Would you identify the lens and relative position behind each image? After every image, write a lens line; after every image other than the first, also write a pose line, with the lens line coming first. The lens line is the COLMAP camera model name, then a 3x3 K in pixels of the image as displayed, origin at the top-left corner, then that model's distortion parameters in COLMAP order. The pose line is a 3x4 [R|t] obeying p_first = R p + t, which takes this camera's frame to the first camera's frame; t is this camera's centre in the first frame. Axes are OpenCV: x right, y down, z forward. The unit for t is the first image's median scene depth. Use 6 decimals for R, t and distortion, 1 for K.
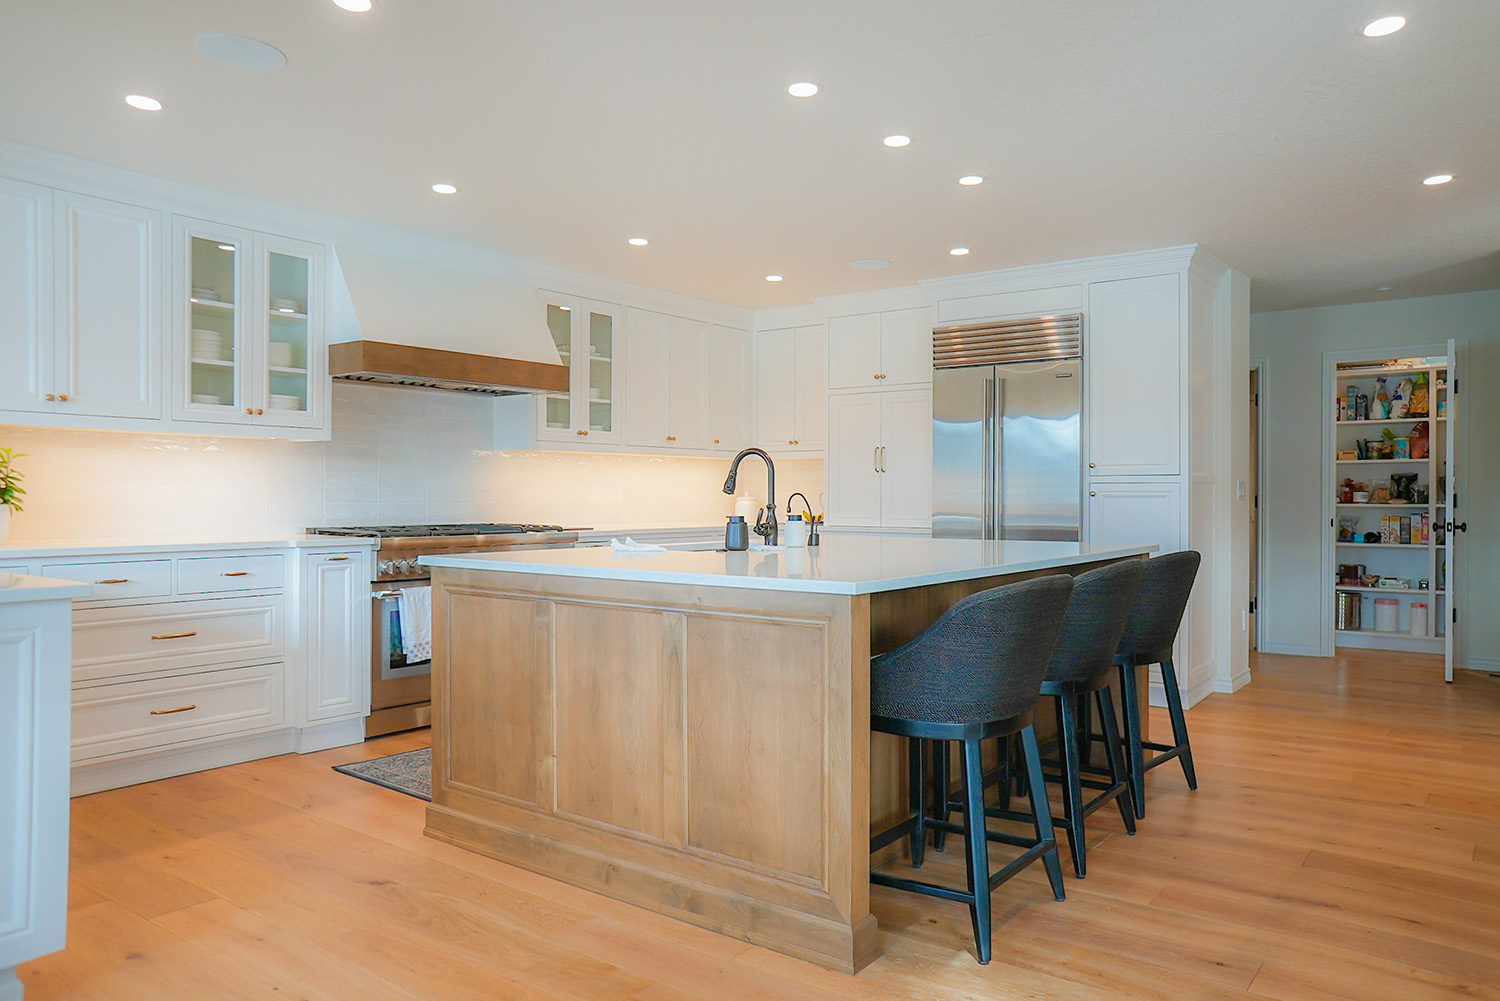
lens RADIAL K [[1043.1, 0, 750.0], [0, 1043.1, 500.5], [0, 0, 1]] dist [0.000373, 0.002437]
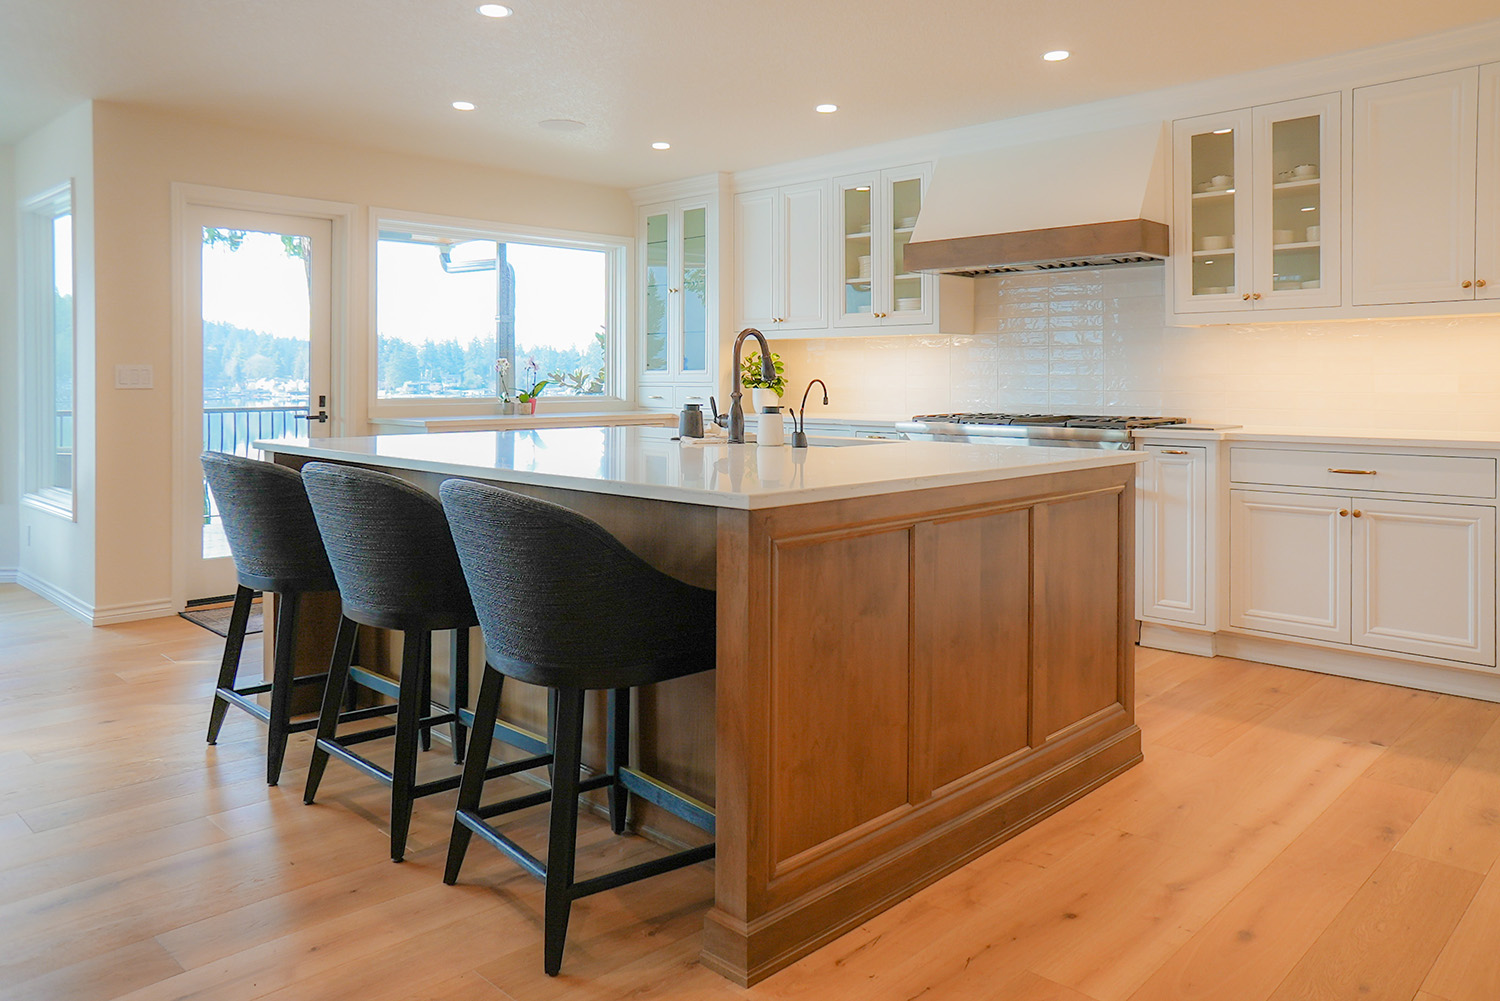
lens RADIAL K [[1054.6, 0, 749.4], [0, 1054.6, 386.4], [0, 0, 1]] dist [-0.002869, 0.000210]
pose [[-0.114149, 0.000946, -0.993463, 0.635583], [-0.009645, 0.999951, 0.002060, -0.001364], [0.993417, 0.009818, -0.114134, 0.790381]]
